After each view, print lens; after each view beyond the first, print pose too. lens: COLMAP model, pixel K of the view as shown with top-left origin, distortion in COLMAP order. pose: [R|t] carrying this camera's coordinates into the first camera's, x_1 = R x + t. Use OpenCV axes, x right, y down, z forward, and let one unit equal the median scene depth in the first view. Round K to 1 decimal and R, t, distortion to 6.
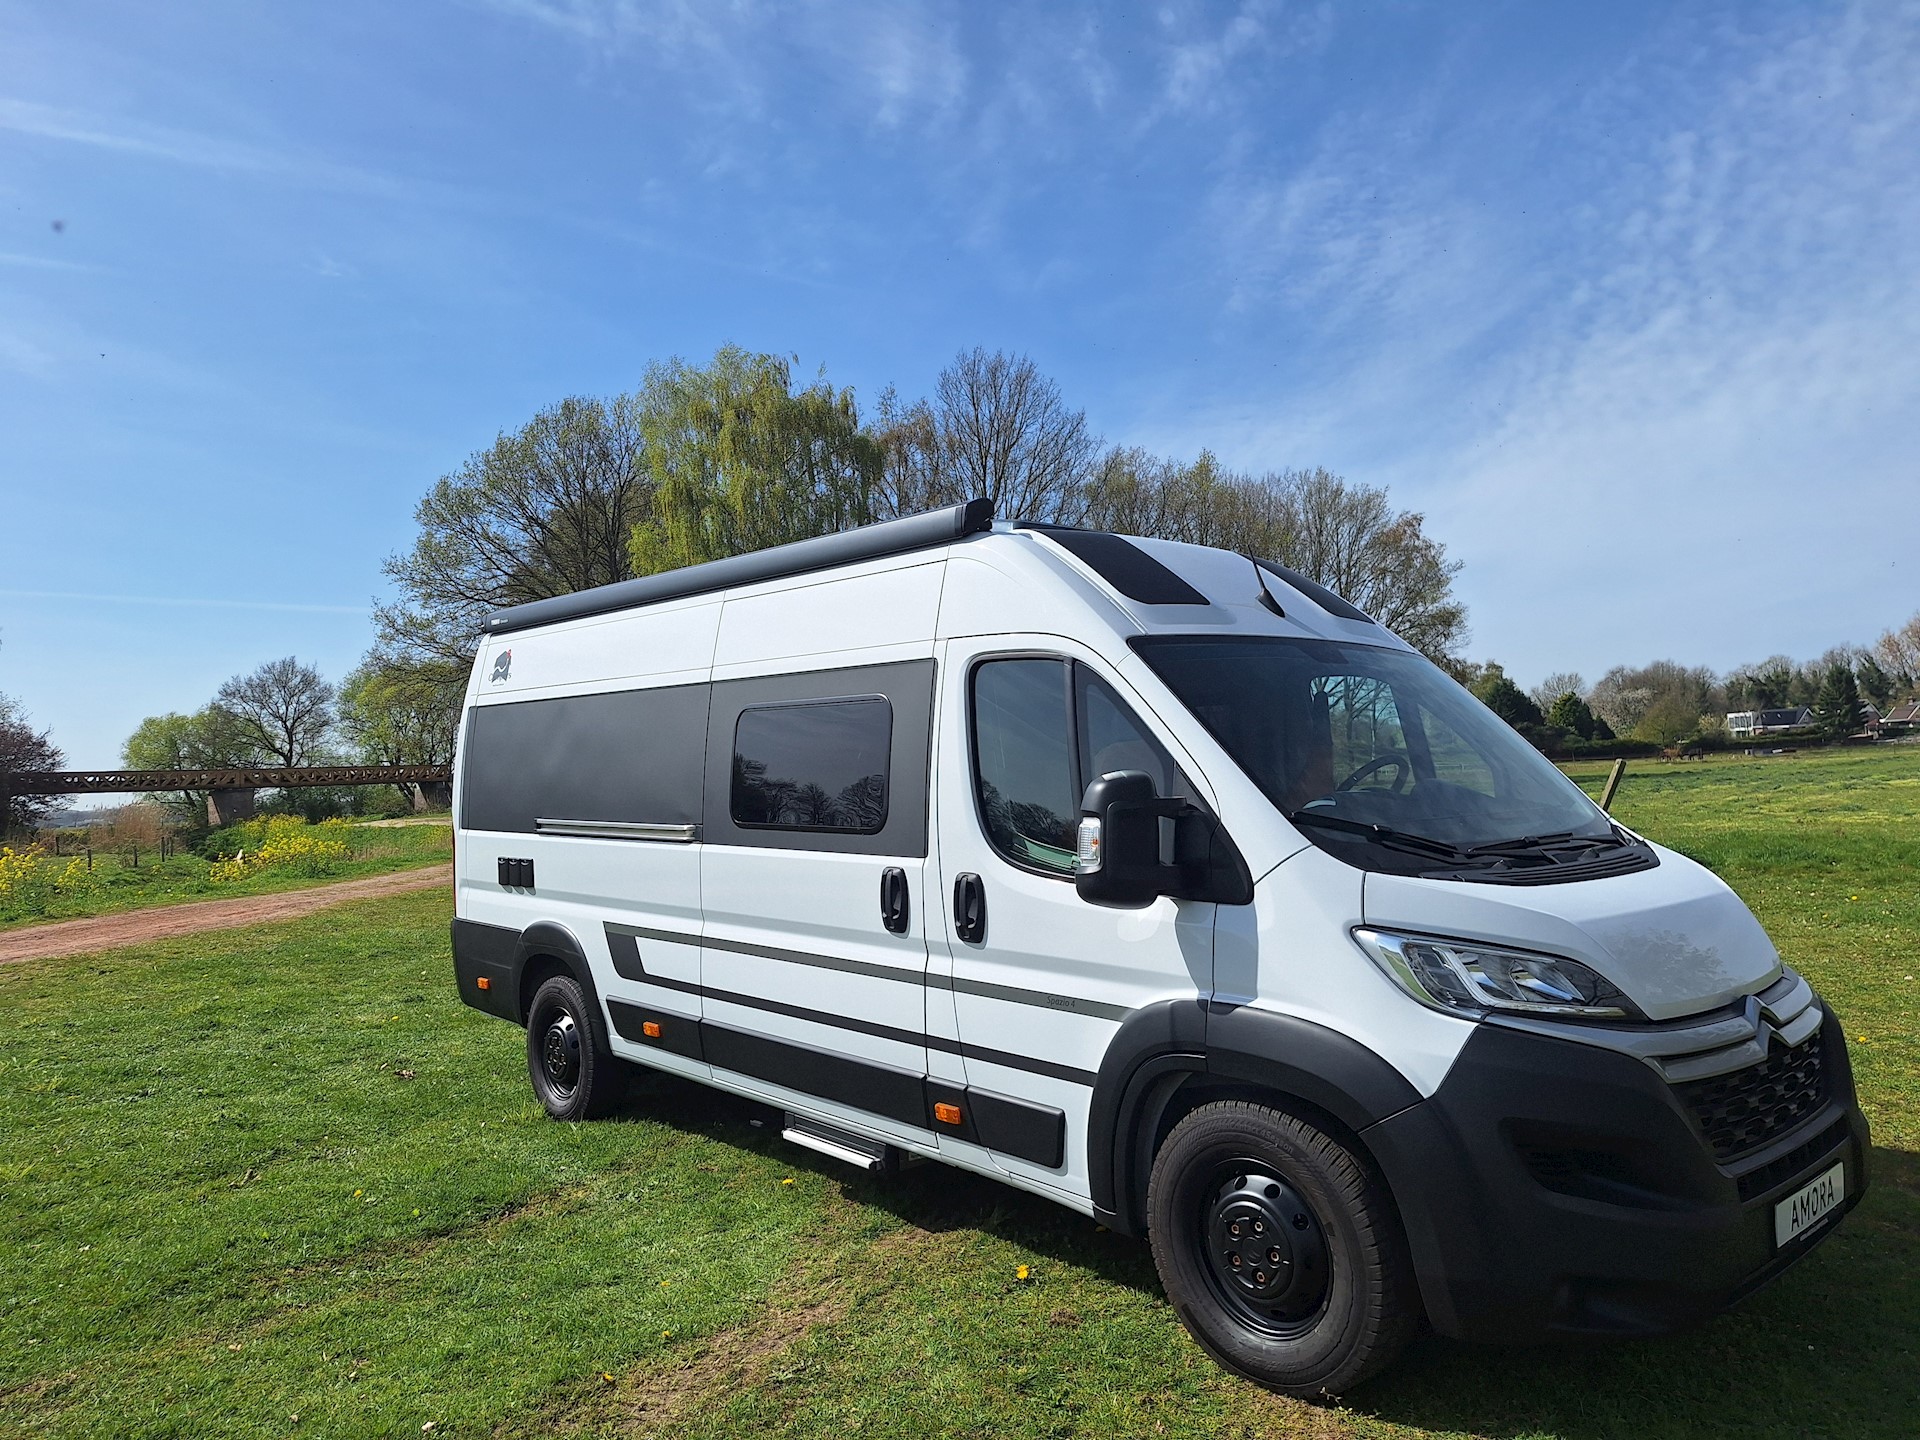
lens RADIAL K [[1310.0, 0, 948.5], [0, 1310.0, 718.5], [0, 0, 1]] dist [0.062822, -0.062264]
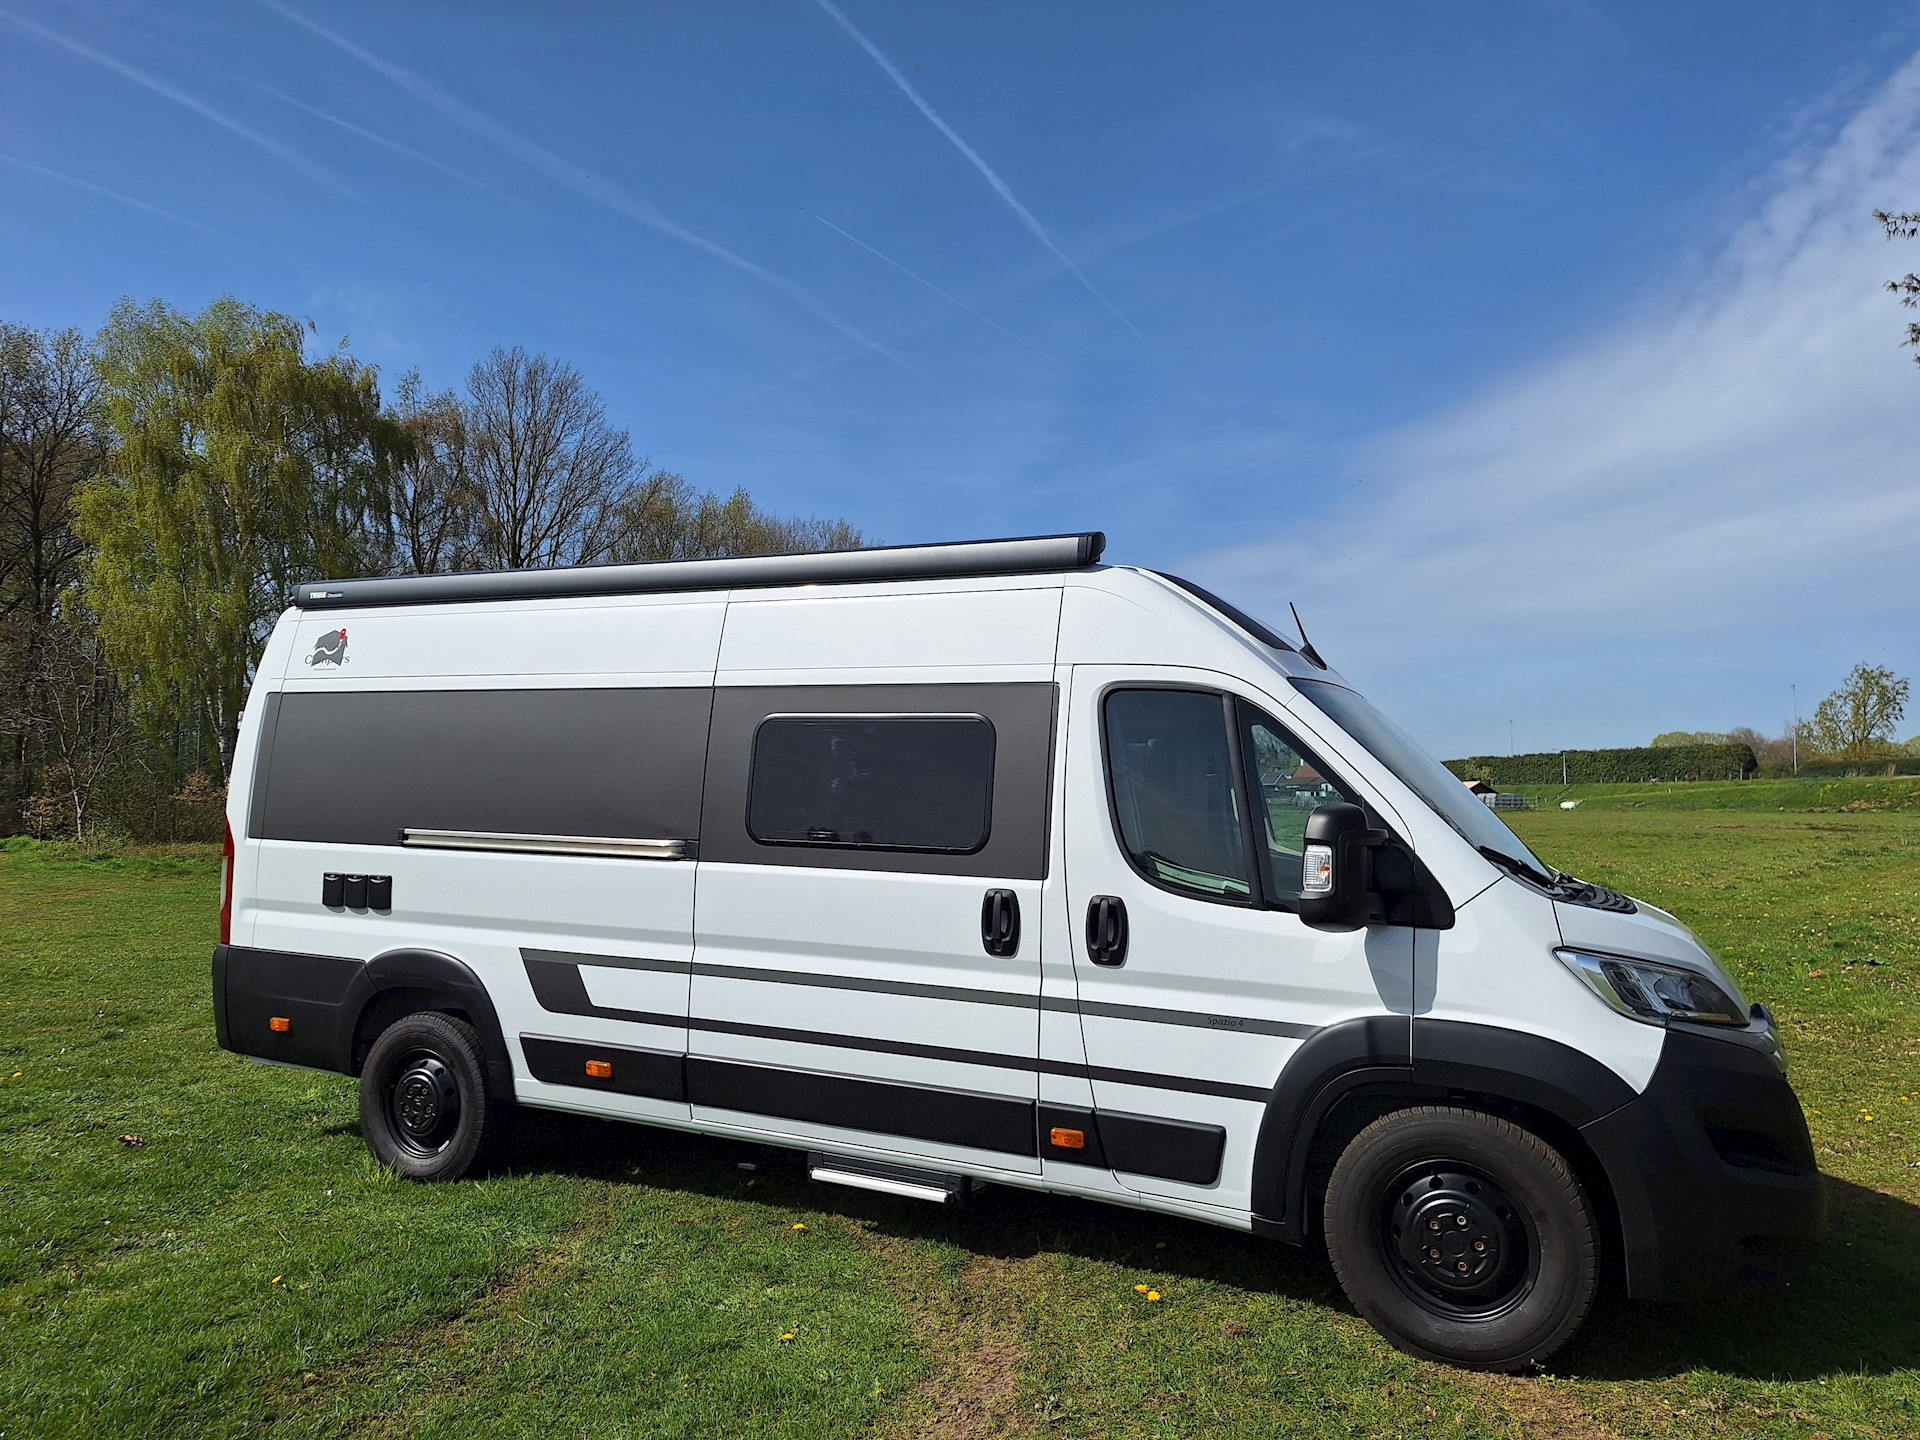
lens RADIAL K [[1298.3, 0, 965.5], [0, 1298.3, 700.0], [0, 0, 1]] dist [0.100780, -0.141880]
pose [[0.923535, 0.070433, 0.376991, -0.401200], [-0.056170, 0.997232, -0.048710, 0.018046], [-0.379378, 0.023809, 0.924935, 0.086052]]
